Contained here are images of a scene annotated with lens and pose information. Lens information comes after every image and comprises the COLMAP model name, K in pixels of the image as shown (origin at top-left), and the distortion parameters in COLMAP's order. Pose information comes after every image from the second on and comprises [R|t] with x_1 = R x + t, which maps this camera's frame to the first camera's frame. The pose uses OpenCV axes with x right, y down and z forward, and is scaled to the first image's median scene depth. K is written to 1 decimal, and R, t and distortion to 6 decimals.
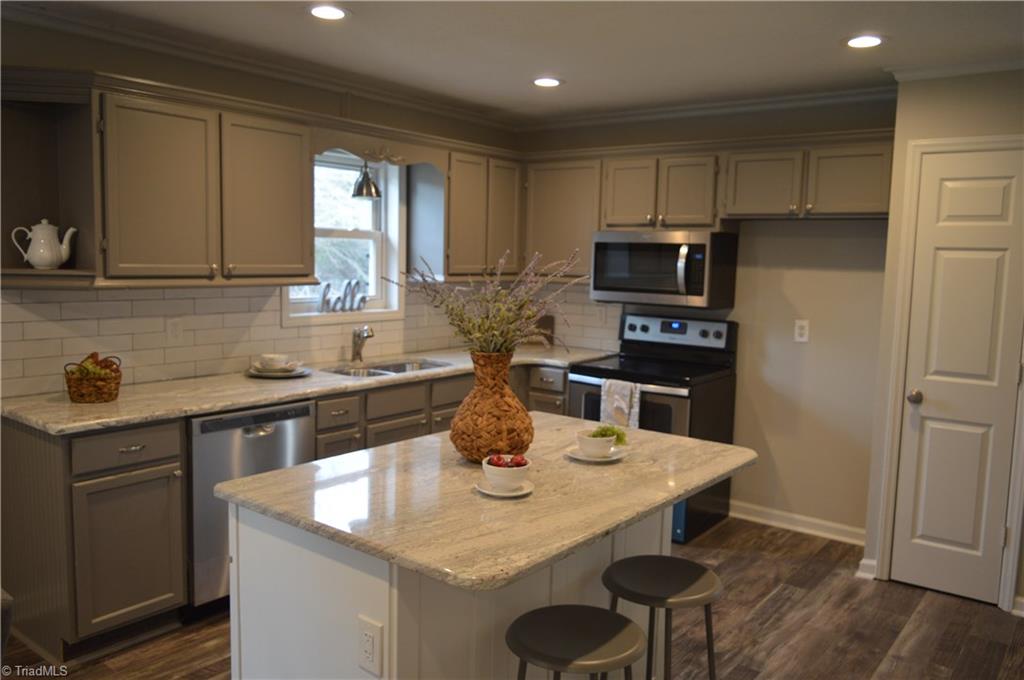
lens RADIAL K [[805.5, 0, 506.9], [0, 805.5, 344.7], [0, 0, 1]] dist [-0.018566, 0.014082]
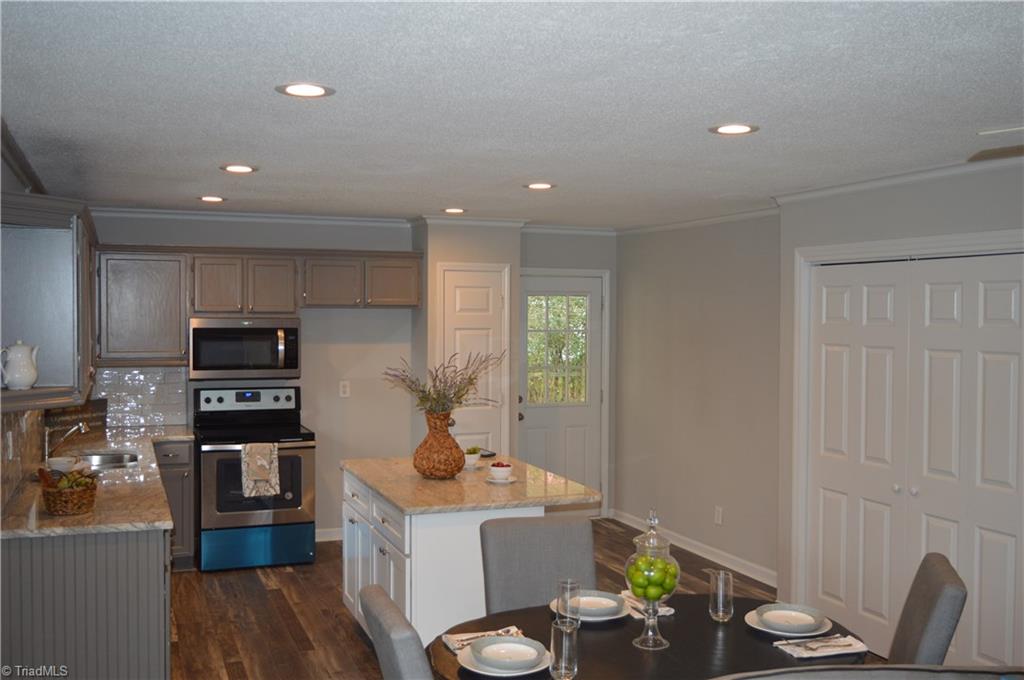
lens RADIAL K [[997.8, 0, 513.1], [0, 997.8, 339.2], [0, 0, 1]] dist [-0.012971, 0.000000]
pose [[0.510107, -0.047451, 0.858801, -0.941186], [0.102637, 0.994701, -0.006004, -0.062204], [-0.853965, 0.091207, 0.512274, -0.107860]]
